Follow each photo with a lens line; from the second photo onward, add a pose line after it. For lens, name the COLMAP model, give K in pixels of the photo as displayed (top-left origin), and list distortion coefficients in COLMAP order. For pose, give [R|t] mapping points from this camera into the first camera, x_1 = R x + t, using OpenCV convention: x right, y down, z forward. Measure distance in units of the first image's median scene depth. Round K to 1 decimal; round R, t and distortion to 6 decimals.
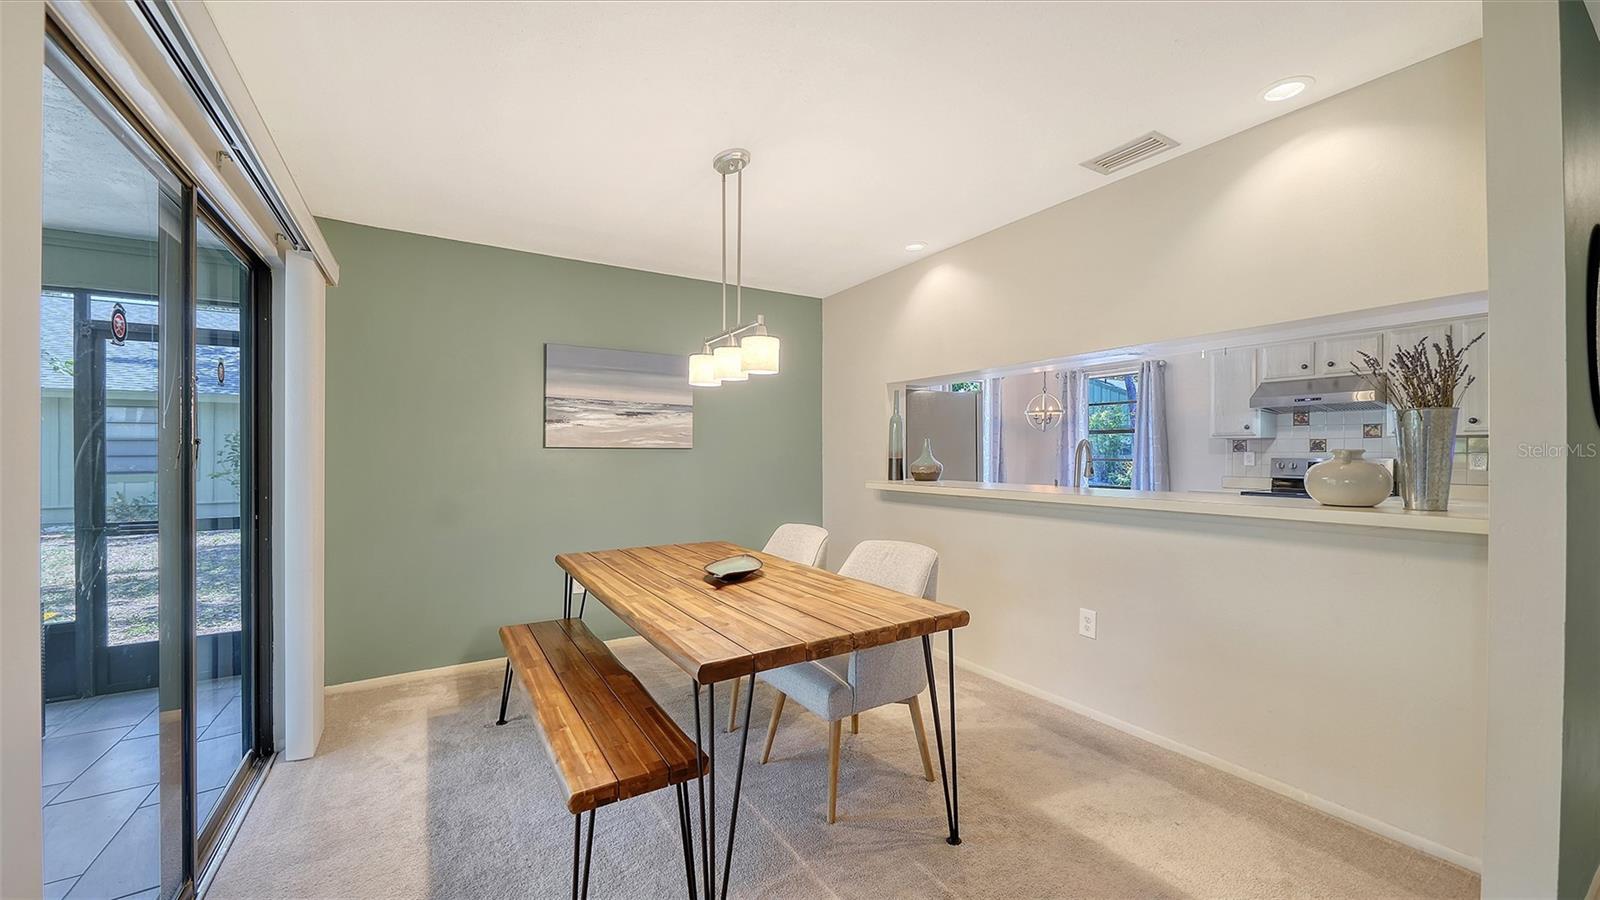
lens RADIAL K [[601.7, 0, 792.1], [0, 601.7, 456.6], [0, 0, 1]] dist [-0.011269, 0.000007]
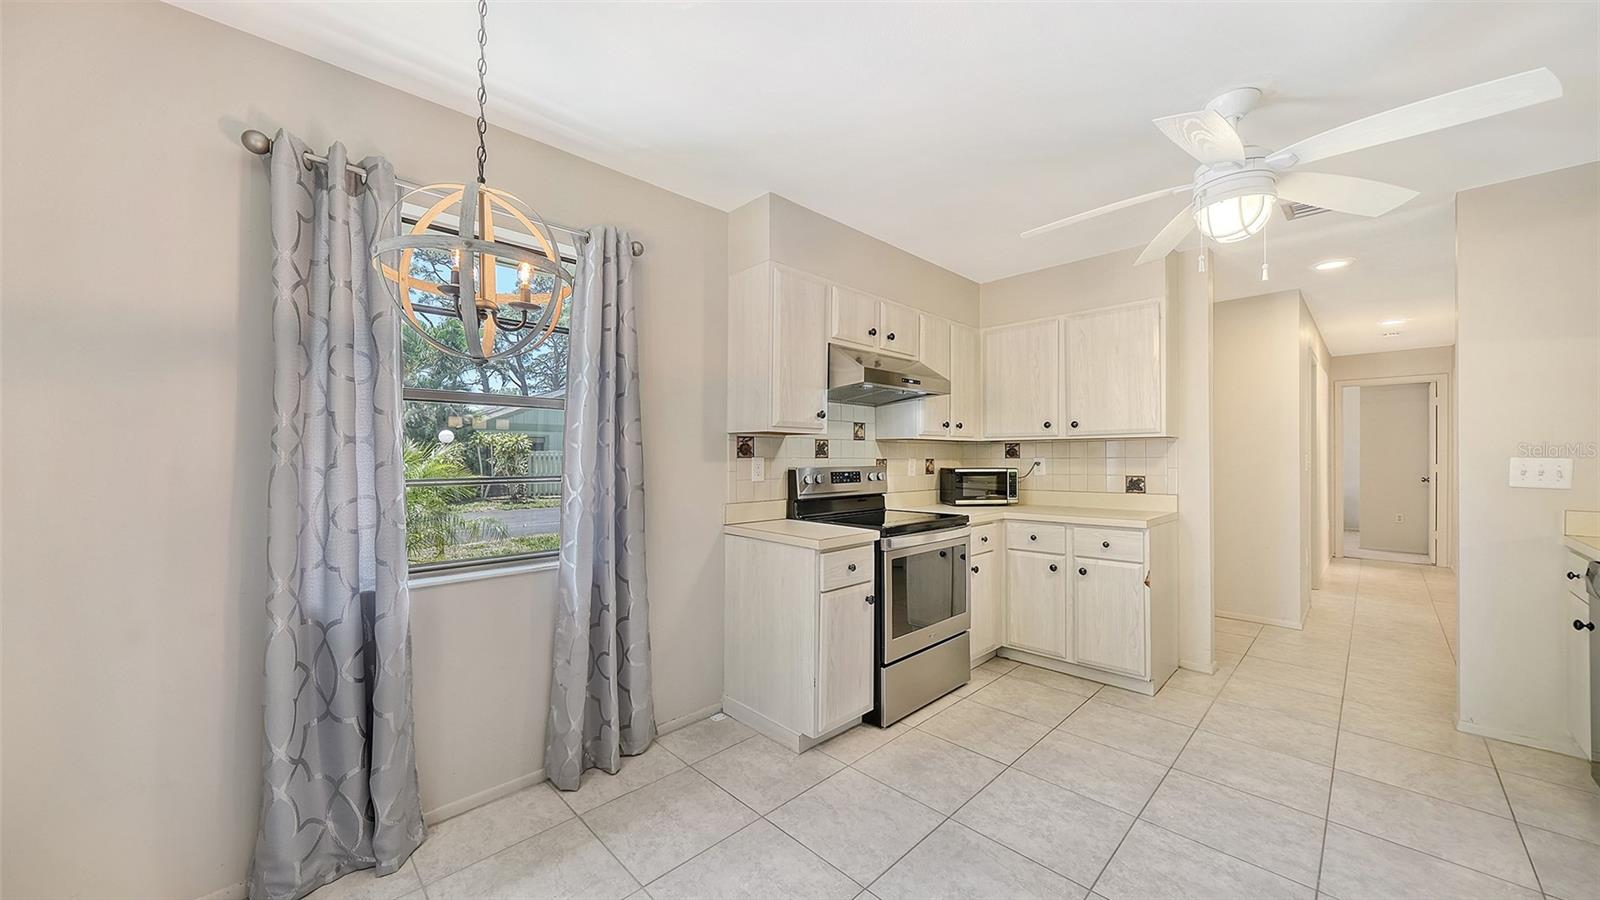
lens RADIAL K [[547.2, 0, 788.1], [0, 547.2, 456.8], [0, 0, 1]] dist [-0.013394, -0.000032]
pose [[-0.205990, 0.001646, 0.978553, 0.262037], [0.008655, 0.999963, 0.000140, -0.009359], [-0.978516, 0.008499, -0.205996, 1.202745]]
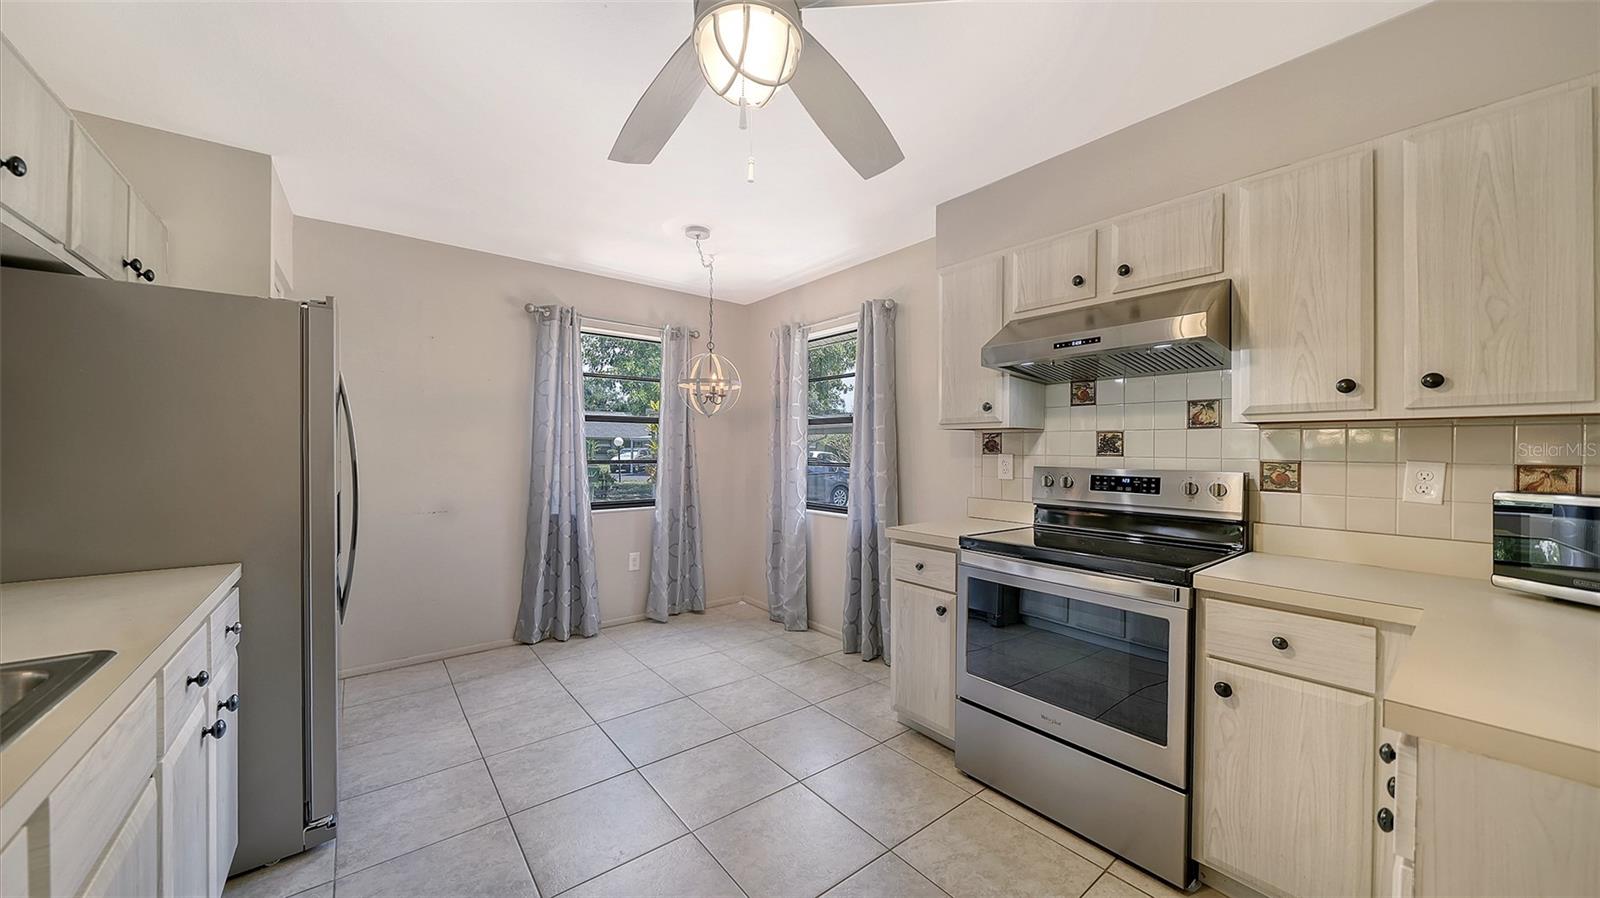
lens RADIAL K [[547.2, 0, 801.3], [0, 547.2, 450.8], [0, 0, 1]] dist [-0.013394, -0.000032]
pose [[0.991435, 0.010101, 0.130207, 0.566682], [-0.009357, 0.999936, -0.006327, -0.006661], [-0.130262, 0.005054, 0.991467, 0.577765]]
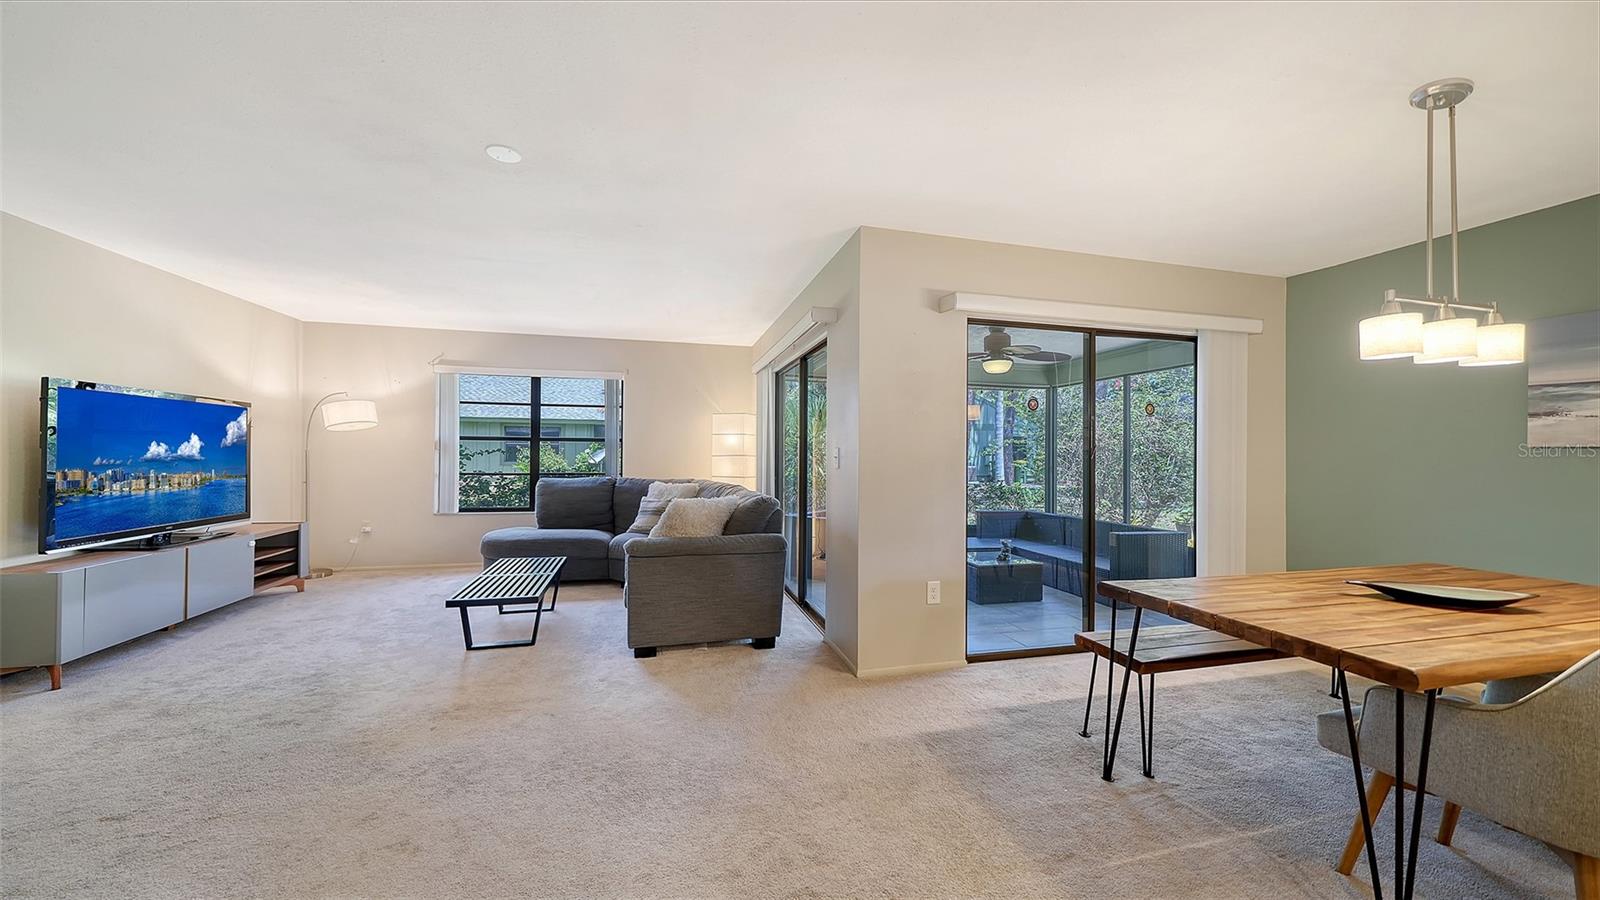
lens RADIAL K [[547.2, 0, 791.5], [0, 547.2, 445.1], [0, 0, 1]] dist [-0.013394, -0.000032]
pose [[-0.313027, -0.016026, -0.949609, 0.442276], [-0.015895, 0.999806, -0.011633, 0.004775], [0.949611, 0.011453, -0.313221, 0.198999]]
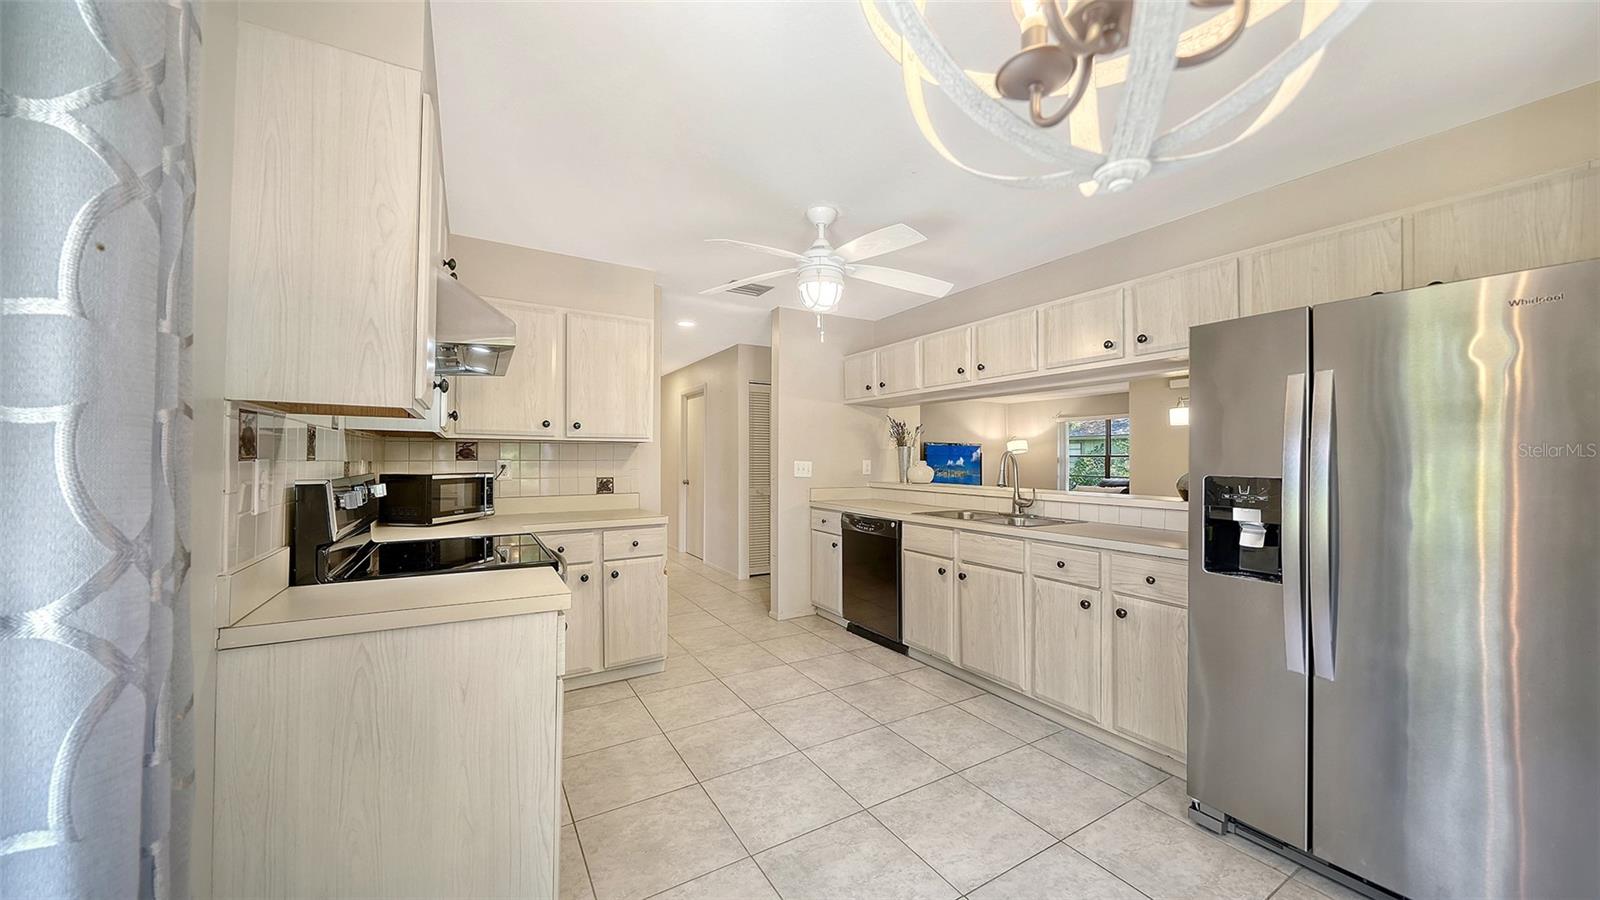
lens RADIAL K [[547.2, 0, 805.7], [0, 547.2, 452.5], [0, 0, 1]] dist [-0.013394, -0.000032]
pose [[-0.999956, -0.005175, 0.007825, 0.586714], [-0.005208, 0.999977, -0.004234, -0.013198], [-0.007803, -0.004274, -0.999960, 1.370972]]
